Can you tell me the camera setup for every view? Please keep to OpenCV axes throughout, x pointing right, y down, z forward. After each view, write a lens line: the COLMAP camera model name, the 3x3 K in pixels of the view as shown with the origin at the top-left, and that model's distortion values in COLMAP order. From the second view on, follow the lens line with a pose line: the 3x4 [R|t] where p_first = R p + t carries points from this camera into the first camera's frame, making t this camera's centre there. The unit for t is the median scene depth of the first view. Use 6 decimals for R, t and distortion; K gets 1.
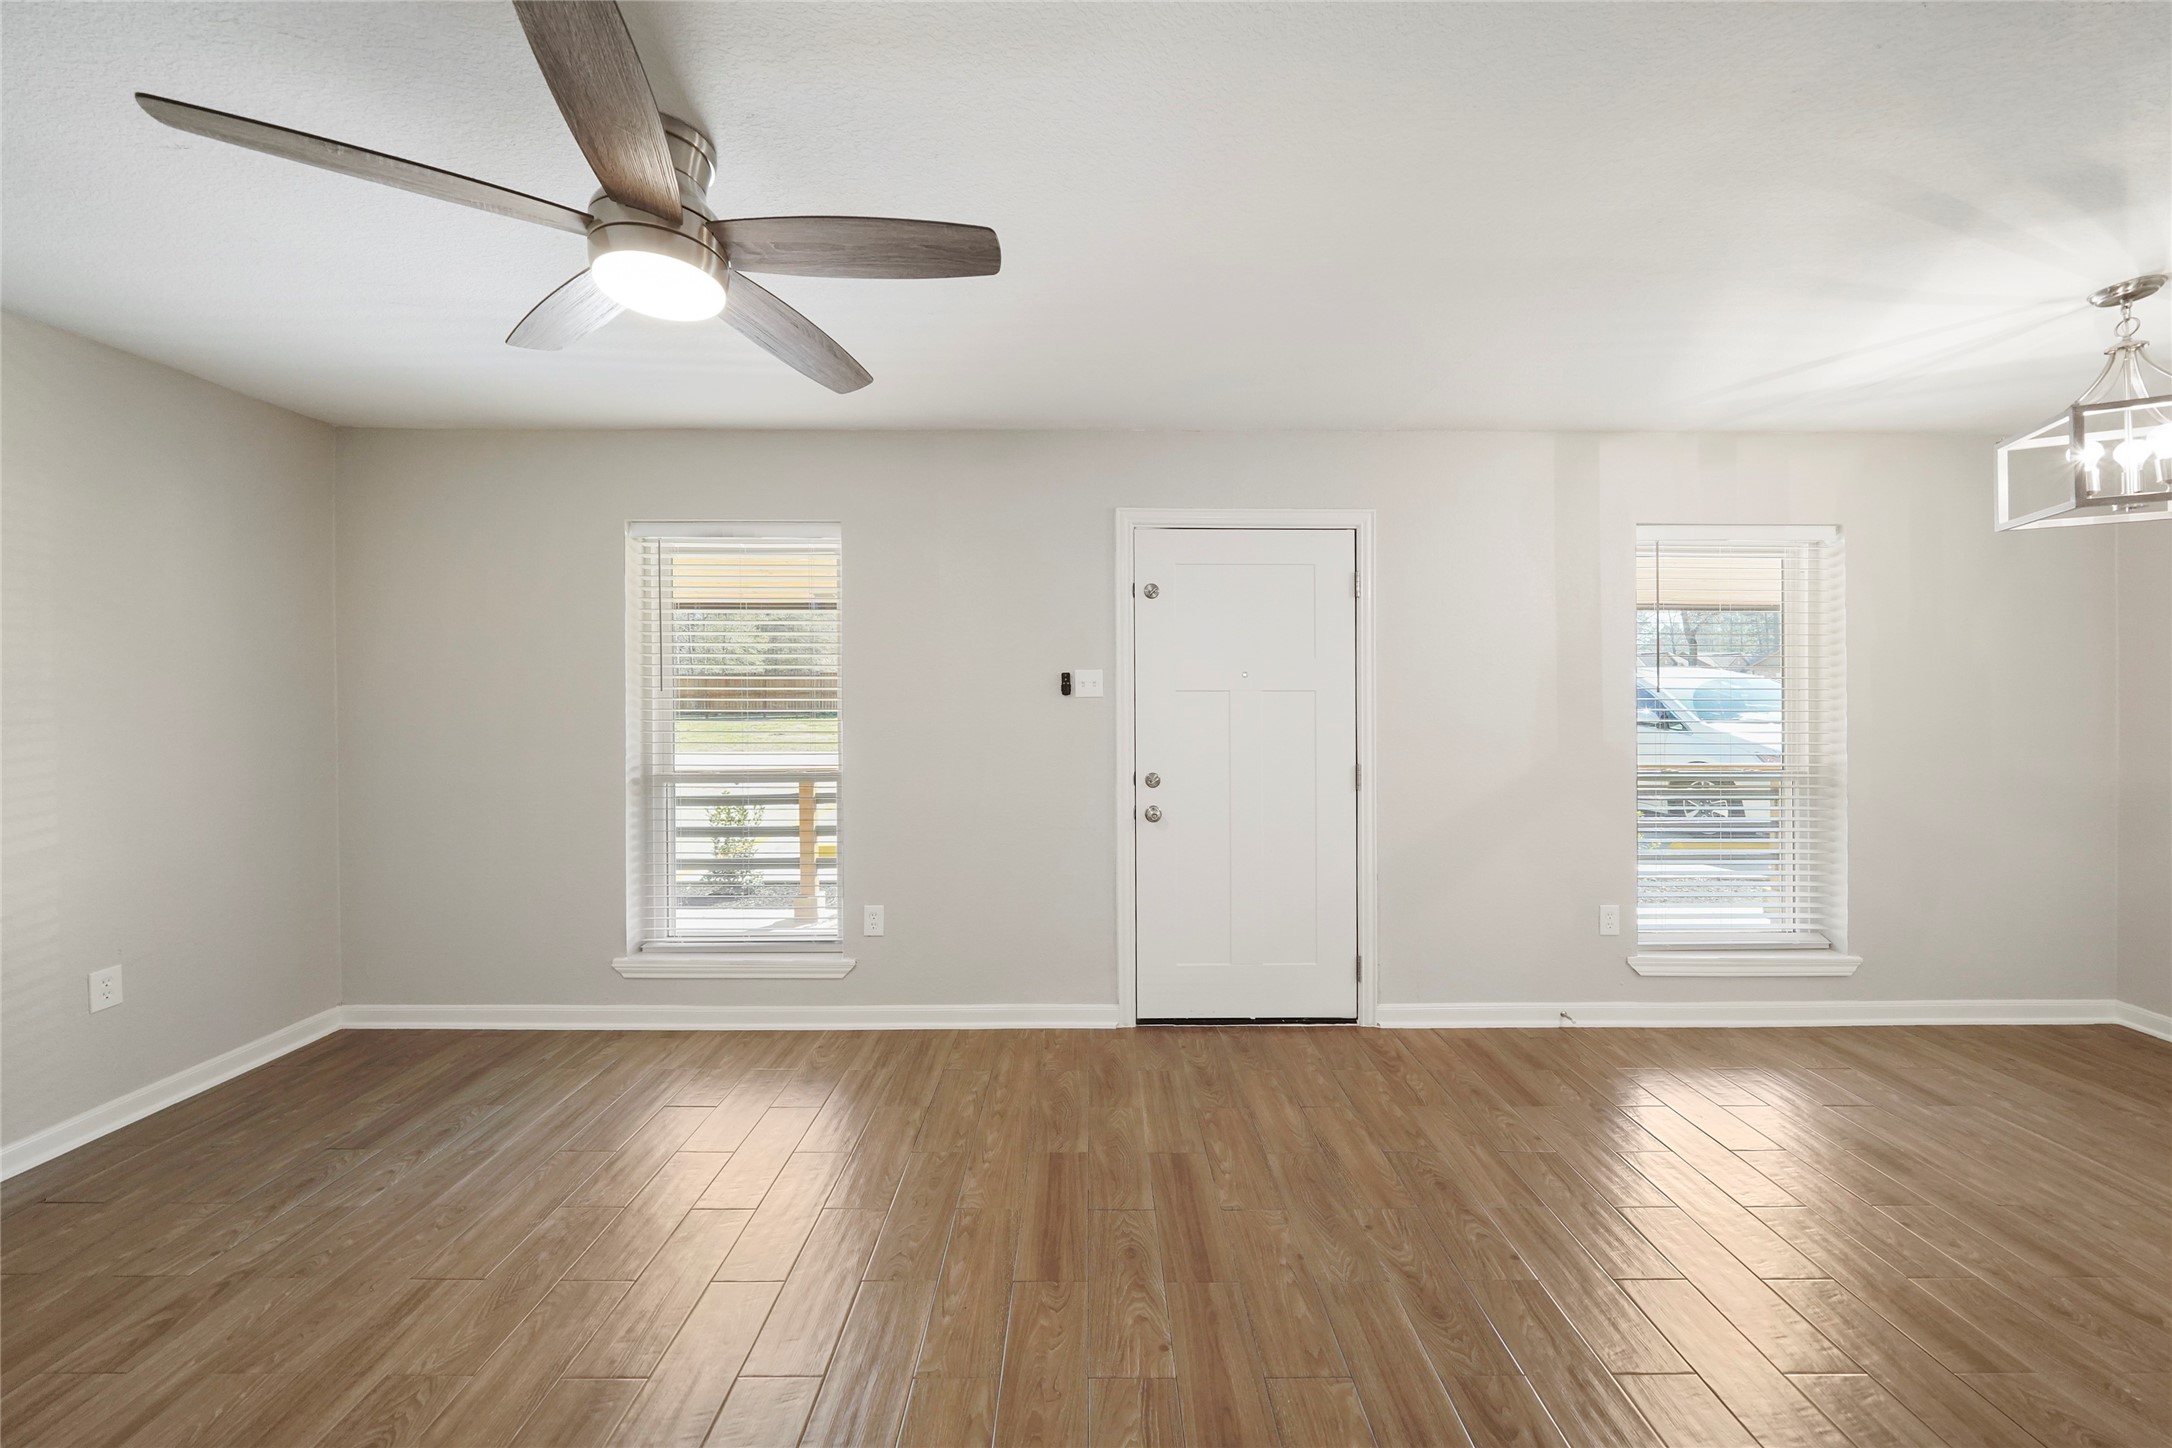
lens RADIAL K [[767.1, 0, 1091.5], [0, 767.1, 684.7], [0, 0, 1]] dist [-0.000139, 0.000071]
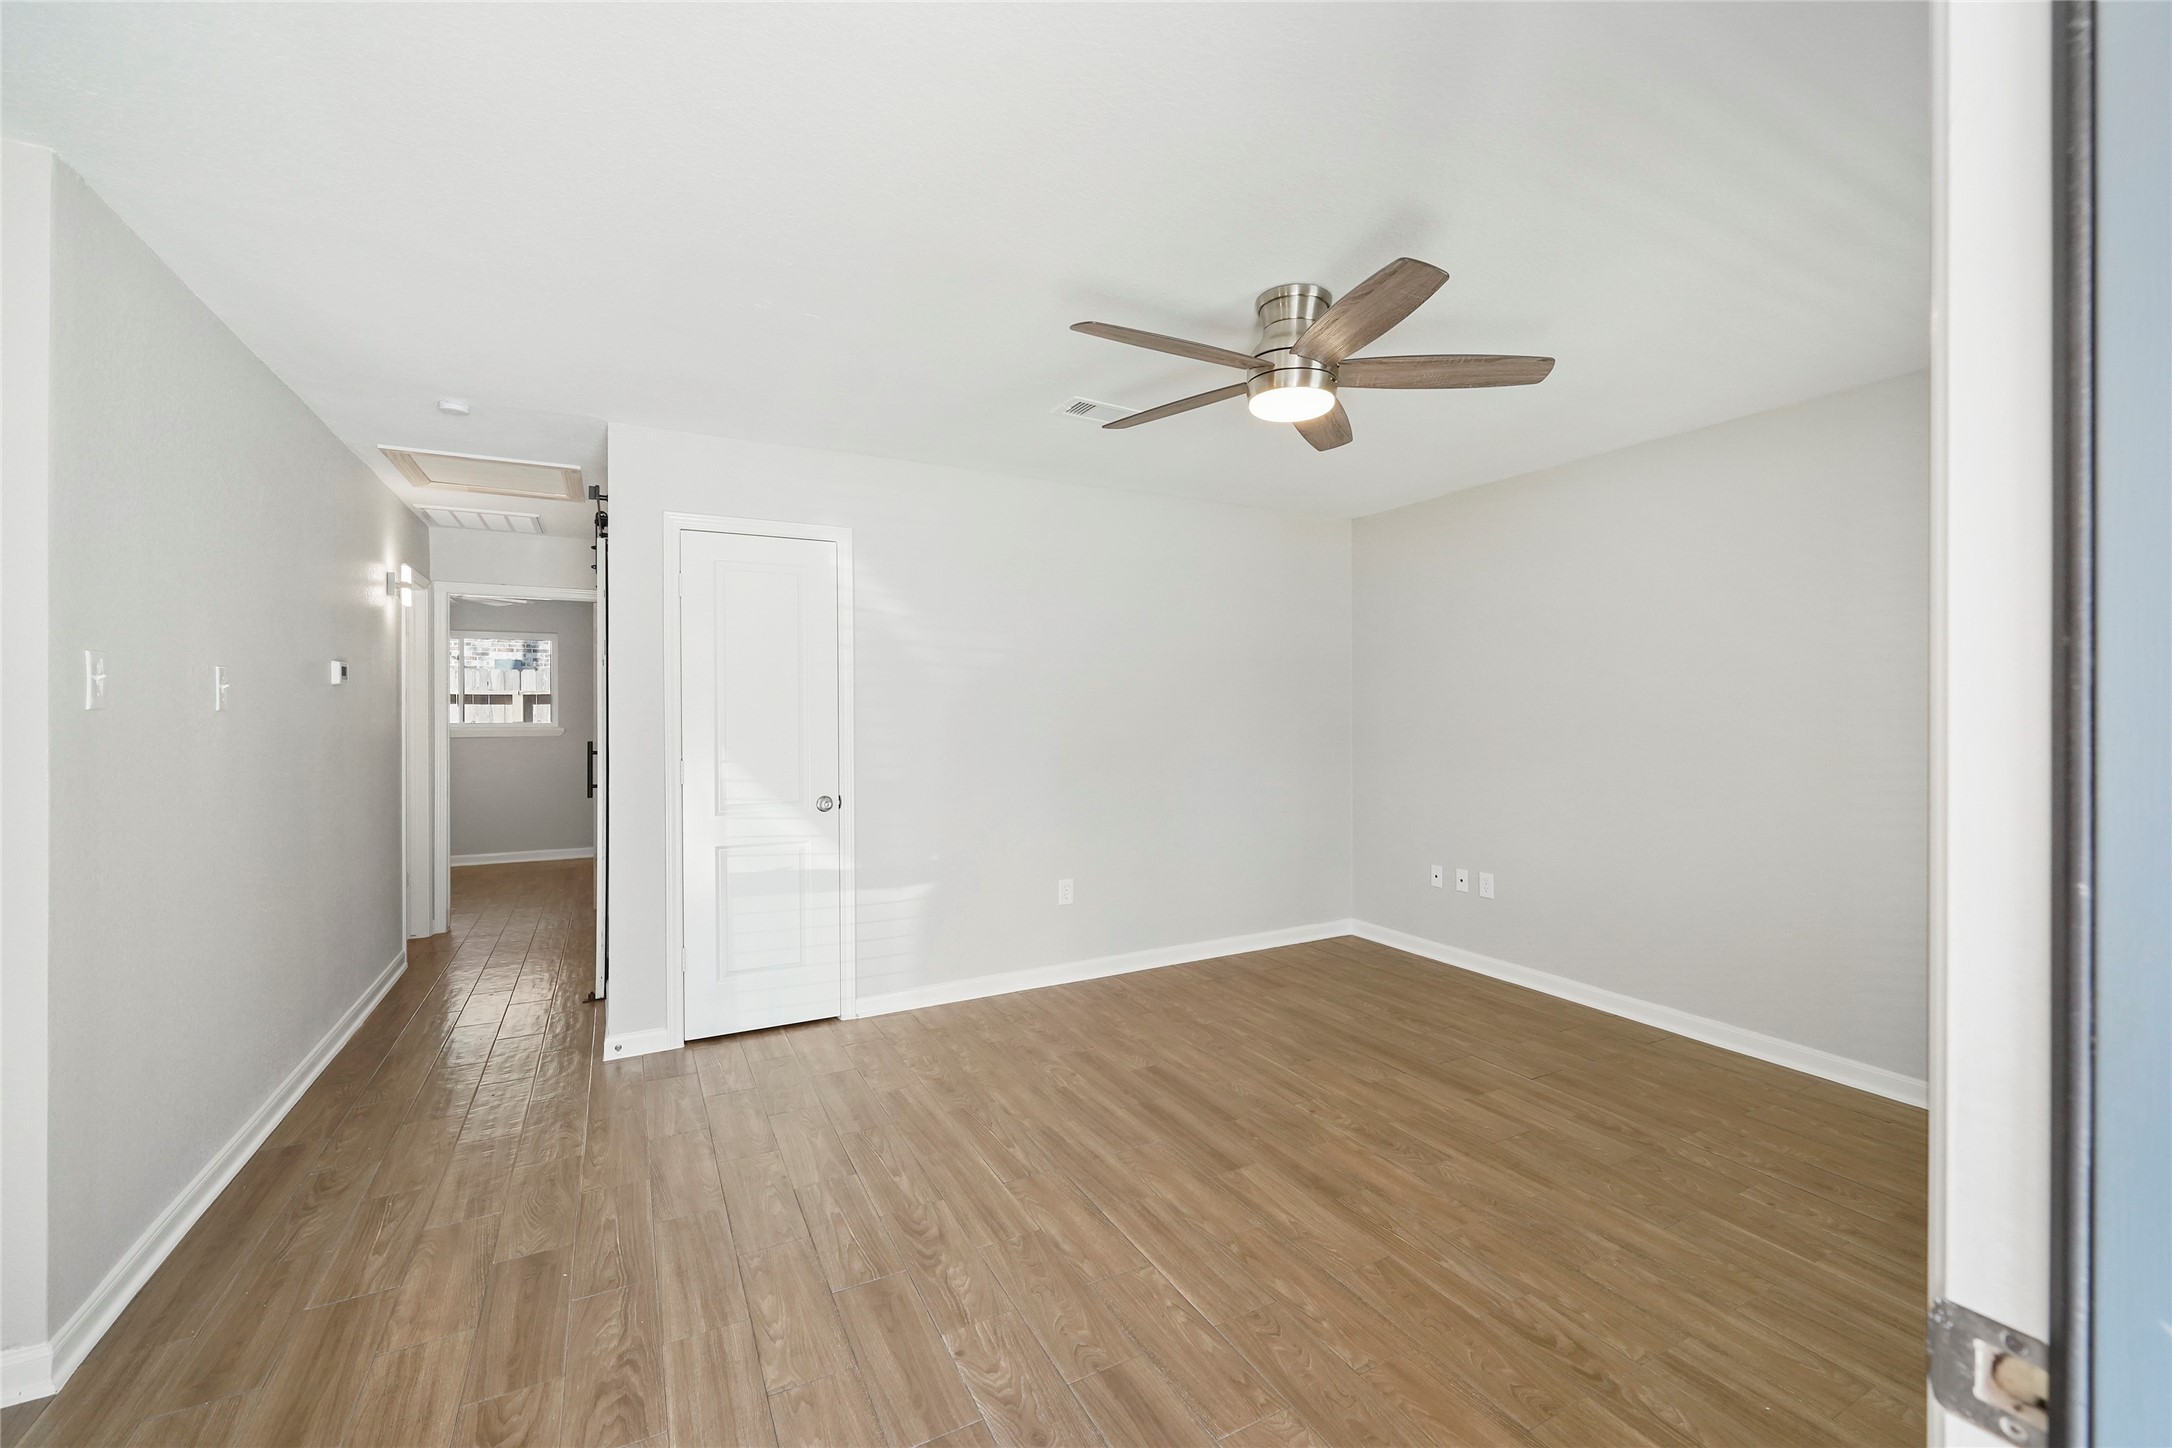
lens RADIAL K [[888.4, 0, 1086.0], [0, 888.4, 724.0], [0, 0, 1]] dist [-0.000247, 0.000000]
pose [[-0.885107, 0.010066, -0.465279, 0.378441], [0.005604, 0.999924, 0.010971, 0.030877], [0.465354, 0.007103, -0.885096, 1.657603]]
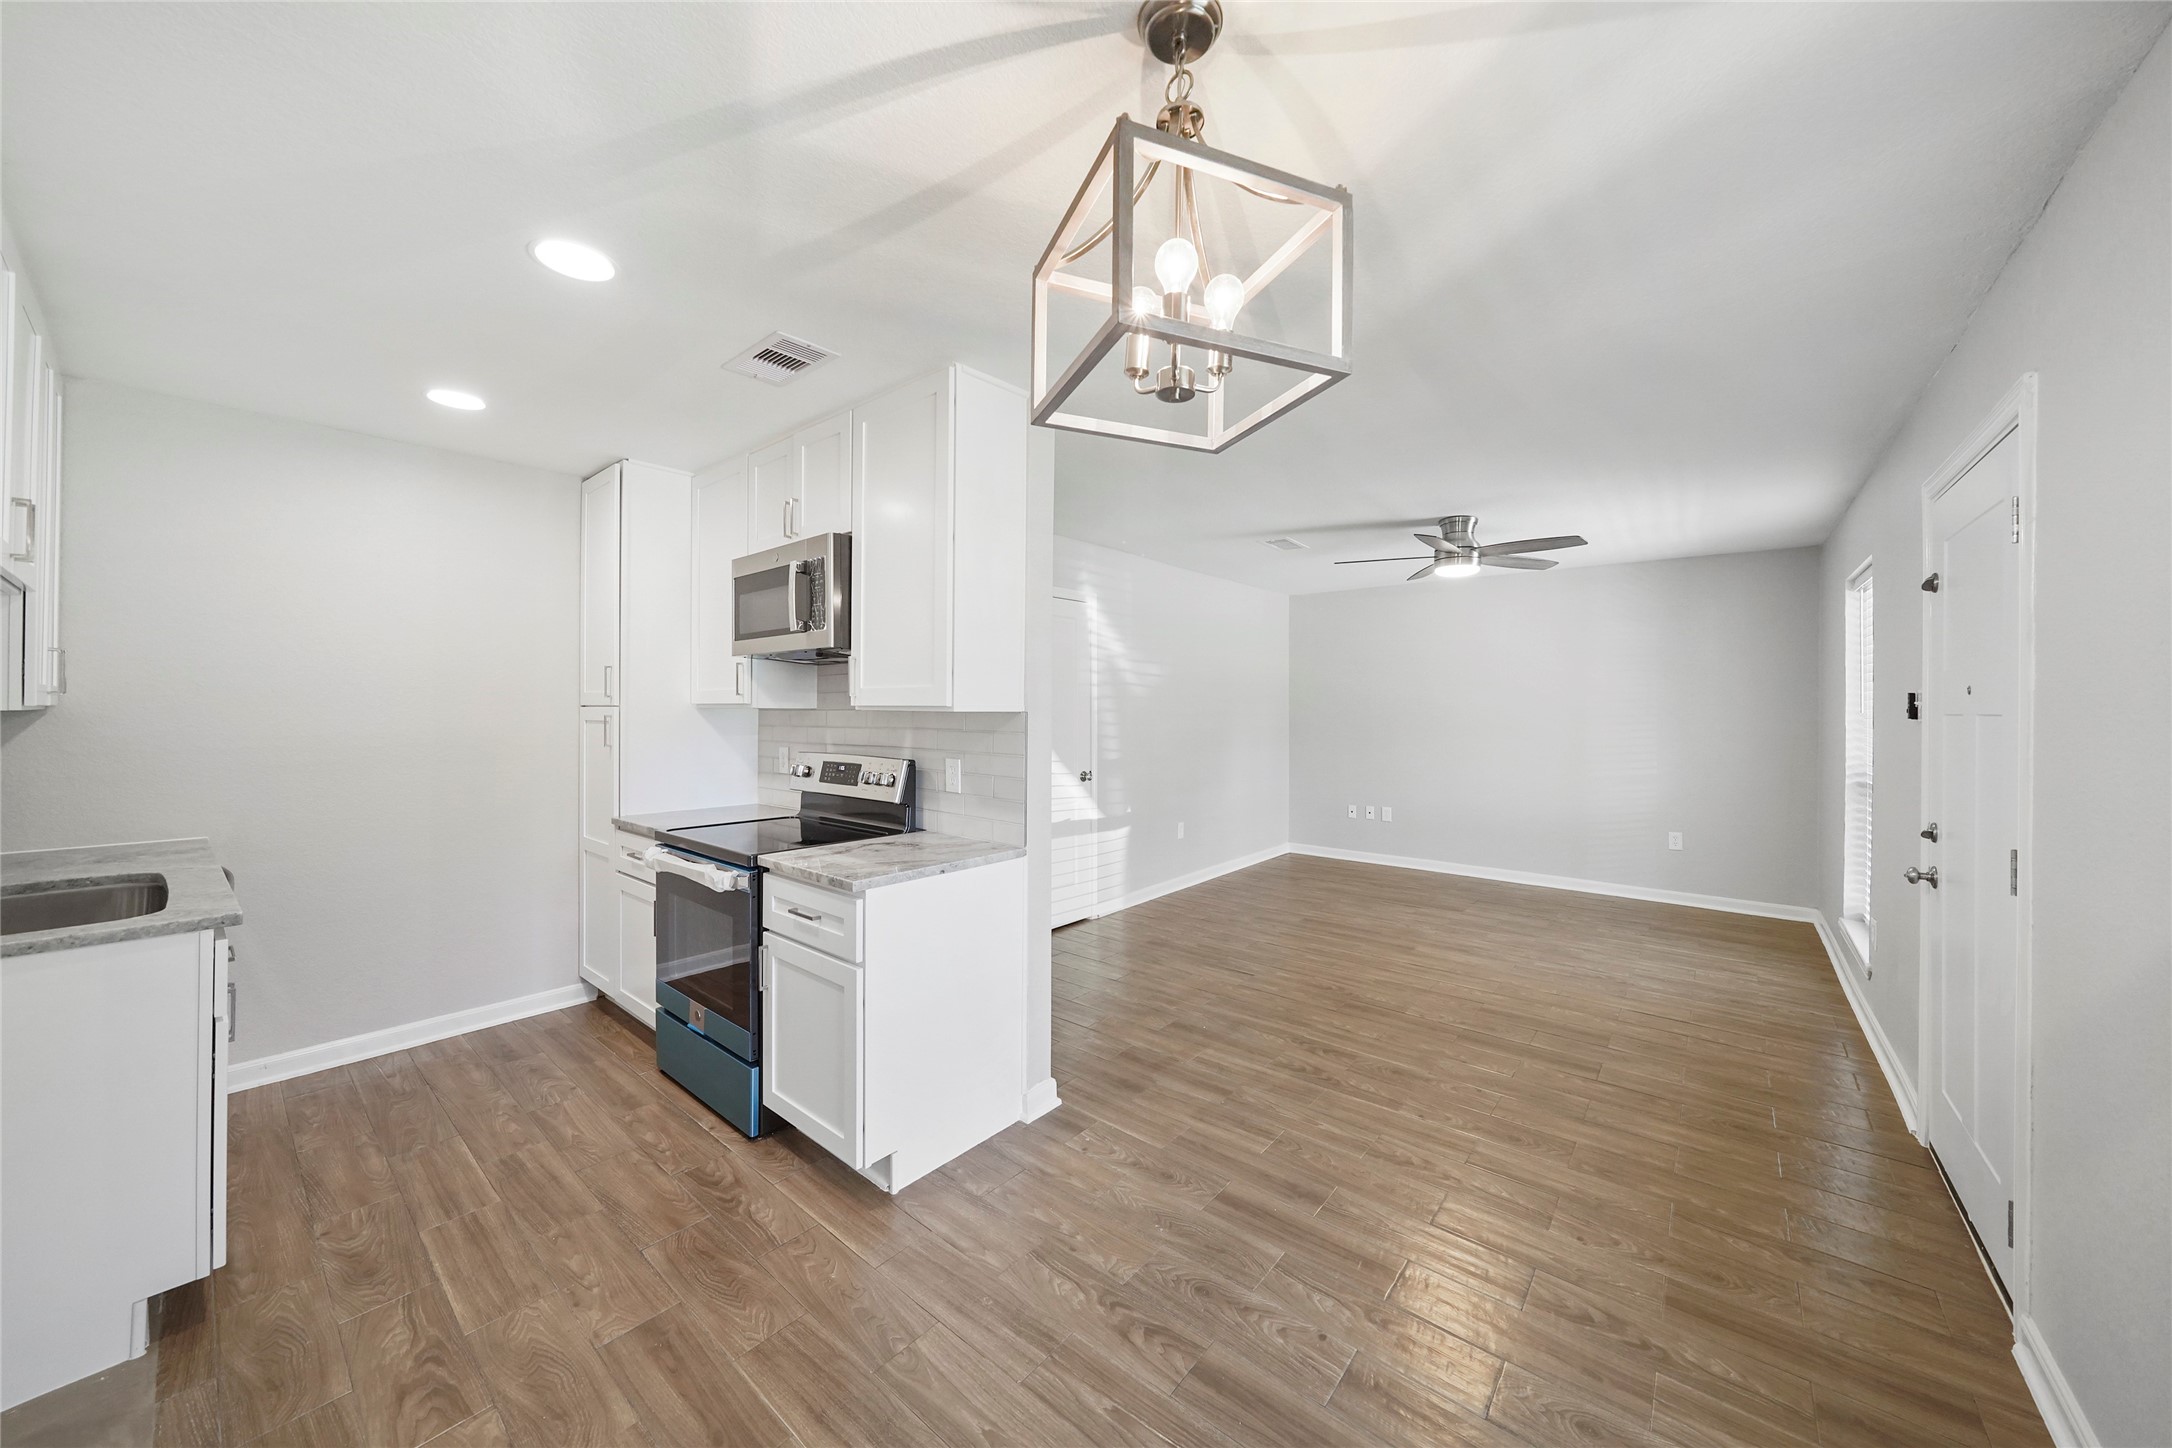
lens RADIAL K [[764.6, 0, 1090.2], [0, 764.6, 711.9], [0, 0, 1]] dist [-0.003639, 0.000031]
pose [[-0.641304, 0.002294, -0.767284, 1.853431], [-0.000473, 0.999994, 0.003385, 0.004121], [0.767287, 0.002533, -0.641299, 1.317560]]
